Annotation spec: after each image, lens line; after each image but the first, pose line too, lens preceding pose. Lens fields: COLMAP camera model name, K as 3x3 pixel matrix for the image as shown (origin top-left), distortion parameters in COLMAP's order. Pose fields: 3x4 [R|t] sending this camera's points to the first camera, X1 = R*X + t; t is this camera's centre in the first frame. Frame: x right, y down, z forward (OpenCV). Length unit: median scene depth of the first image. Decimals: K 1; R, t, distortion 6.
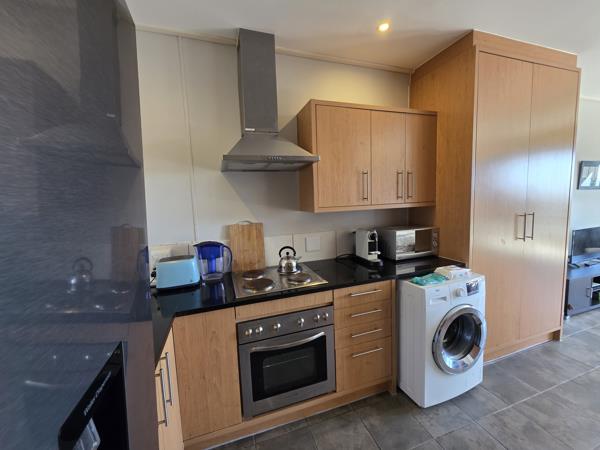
lens RADIAL K [[238.2, 0, 299.6], [0, 238.2, 222.2], [0, 0, 1]] dist [0.000988, 0.000035]
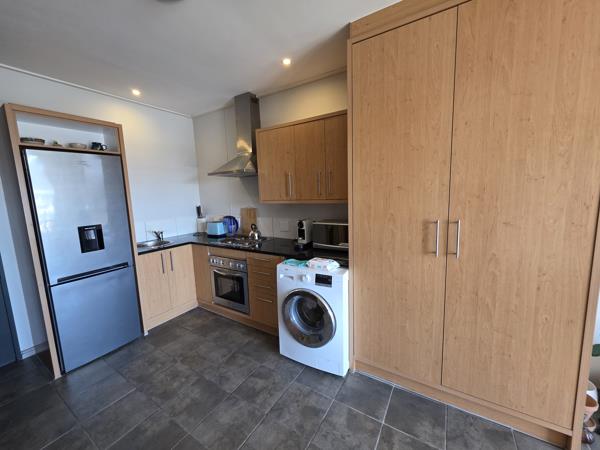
lens RADIAL K [[238.2, 0, 299.6], [0, 238.2, 222.2], [0, 0, 1]] dist [0.000988, 0.000035]
pose [[0.639522, 0.112363, -0.760517, 1.510112], [-0.064334, 0.993613, 0.092704, -0.085428], [0.766076, -0.010359, 0.642667, 0.226004]]
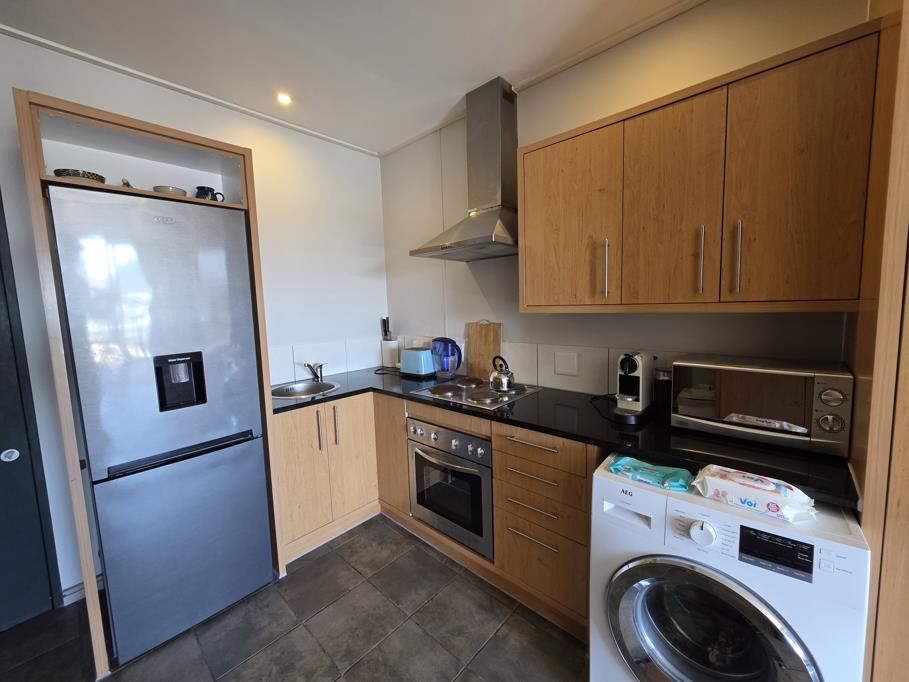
lens RADIAL K [[360.9, 0, 453.8], [0, 360.9, 336.7], [0, 0, 1]] dist [0.000988, 0.000035]
pose [[0.487365, 0.105814, -0.866763, 0.955002], [-0.073587, 0.994077, 0.079979, -0.044278], [0.870092, 0.024803, 0.492265, 0.340983]]
